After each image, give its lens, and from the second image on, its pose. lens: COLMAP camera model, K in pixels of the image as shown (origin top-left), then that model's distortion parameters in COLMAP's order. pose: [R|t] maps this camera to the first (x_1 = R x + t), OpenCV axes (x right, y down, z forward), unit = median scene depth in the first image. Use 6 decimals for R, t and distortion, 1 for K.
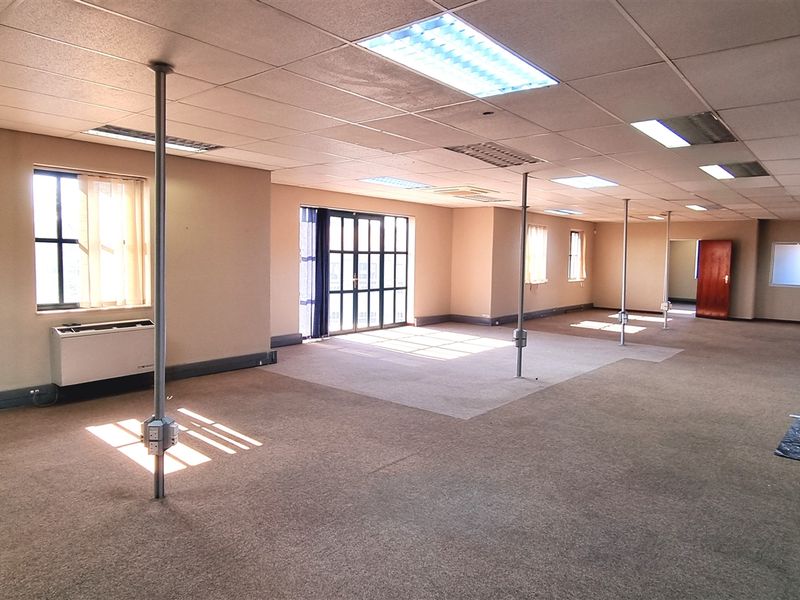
lens RADIAL K [[535.3, 0, 403.1], [0, 535.3, 295.9], [0, 0, 1]] dist [0.033856, 0.001825]
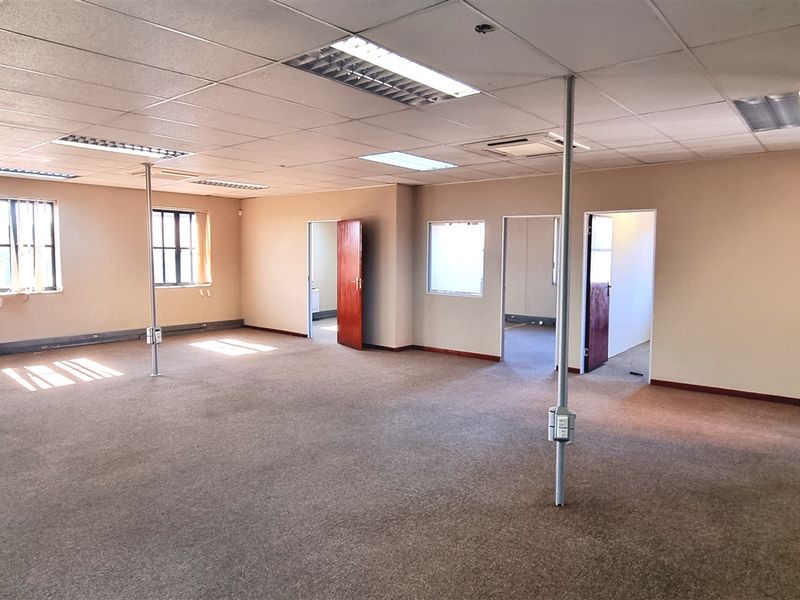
lens RADIAL K [[535.3, 0, 403.1], [0, 535.3, 295.9], [0, 0, 1]] dist [0.033856, 0.001825]
pose [[0.999964, -0.007888, 0.003174, 0.471537], [0.007890, 0.999969, -0.000647, -0.011593], [-0.003169, 0.000672, 0.999995, 0.283163]]
